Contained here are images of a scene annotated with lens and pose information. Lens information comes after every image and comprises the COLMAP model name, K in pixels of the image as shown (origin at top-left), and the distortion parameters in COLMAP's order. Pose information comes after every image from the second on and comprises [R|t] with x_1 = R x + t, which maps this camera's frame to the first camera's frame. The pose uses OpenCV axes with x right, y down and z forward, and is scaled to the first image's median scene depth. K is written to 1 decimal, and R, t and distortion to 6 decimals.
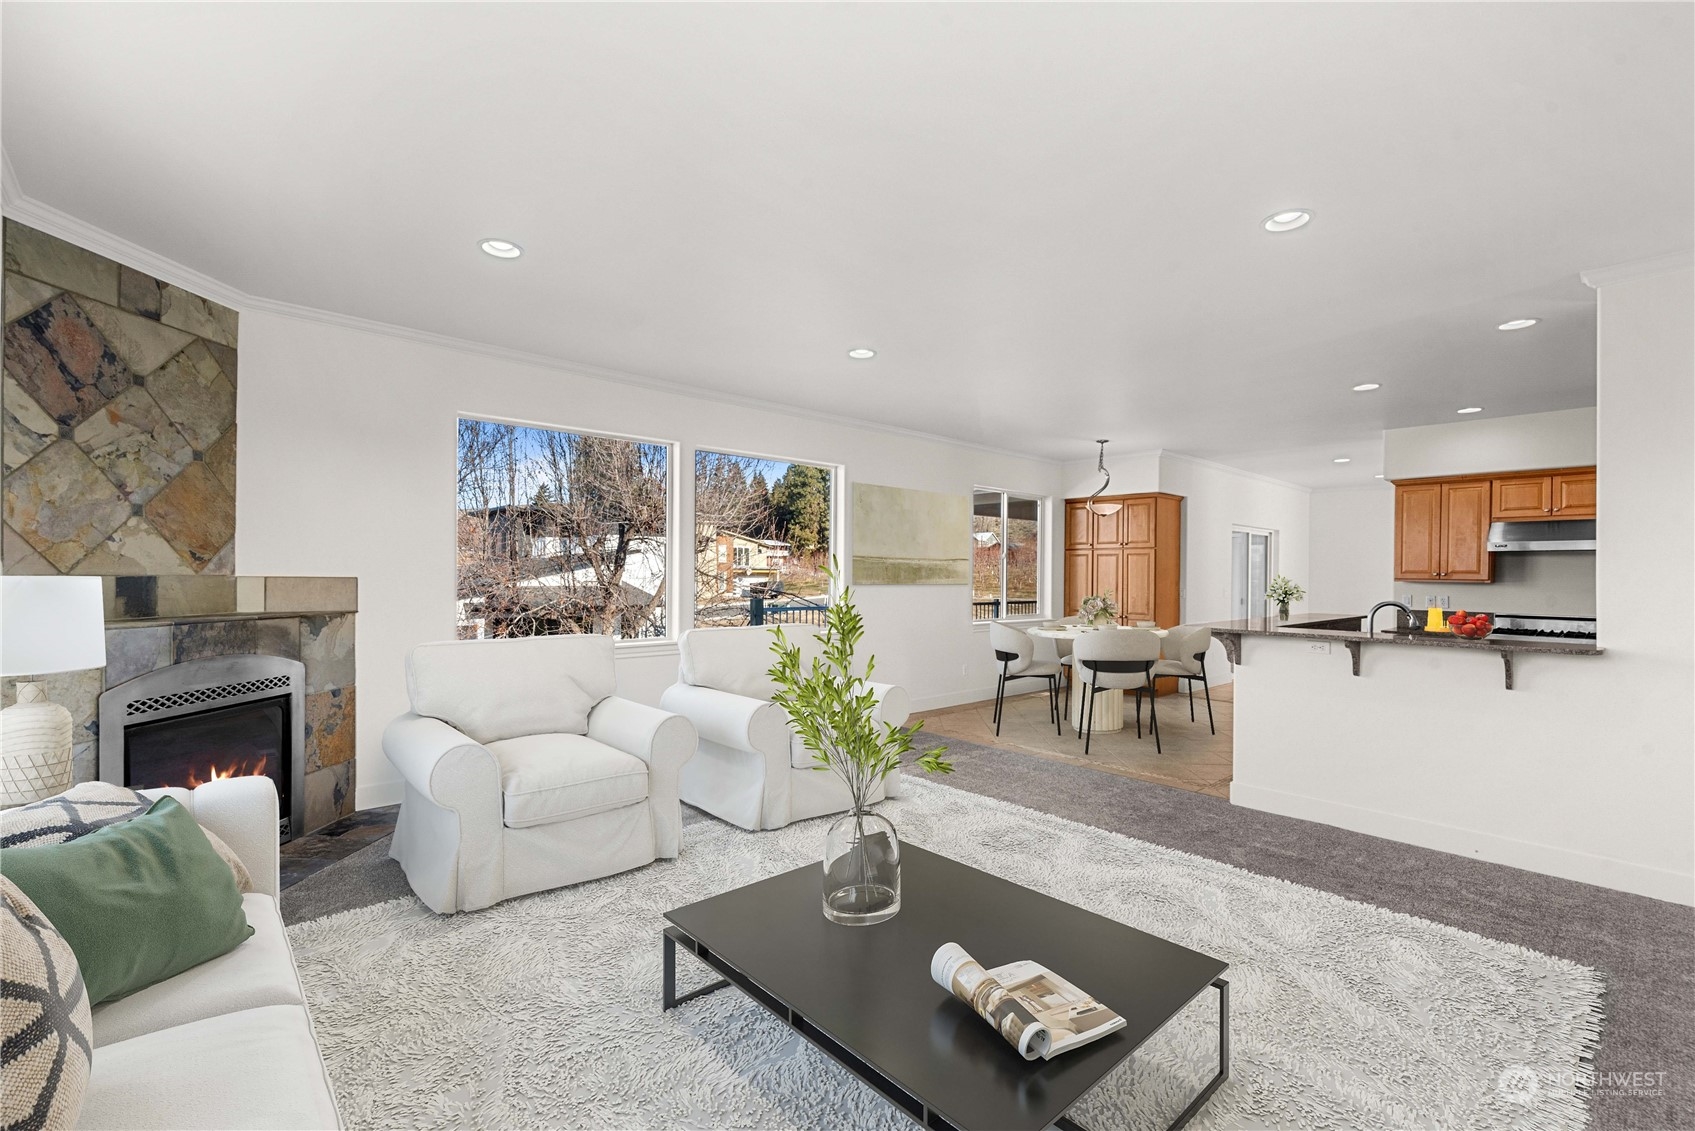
lens RADIAL K [[743.1, 0, 847.5], [0, 743.1, 565.5], [0, 0, 1]] dist [0.000938, 0.000156]
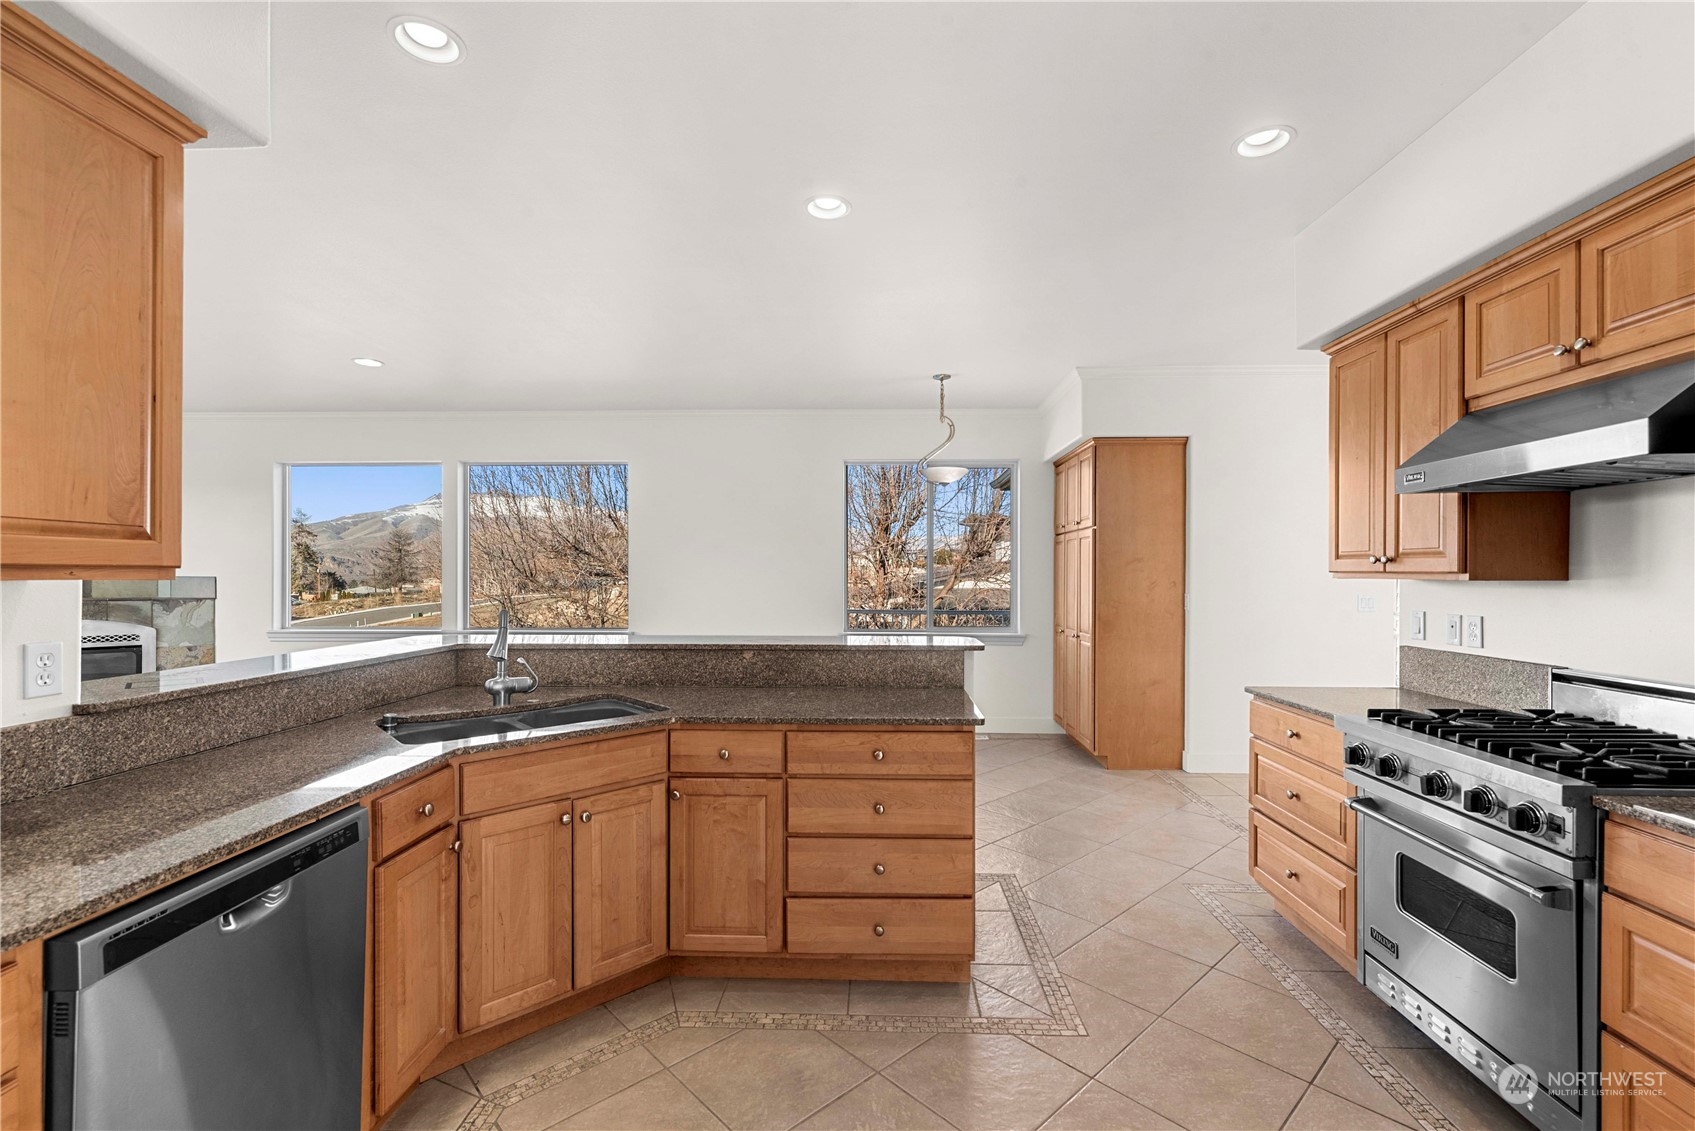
lens RADIAL K [[743.1, 0, 847.5], [0, 743.1, 565.5], [0, 0, 1]] dist [0.000938, 0.000156]
pose [[0.709541, -0.016047, -0.704481, 0.905903], [0.013023, 0.999869, -0.009659, 0.015692], [0.704543, -0.002321, 0.709657, 0.529832]]
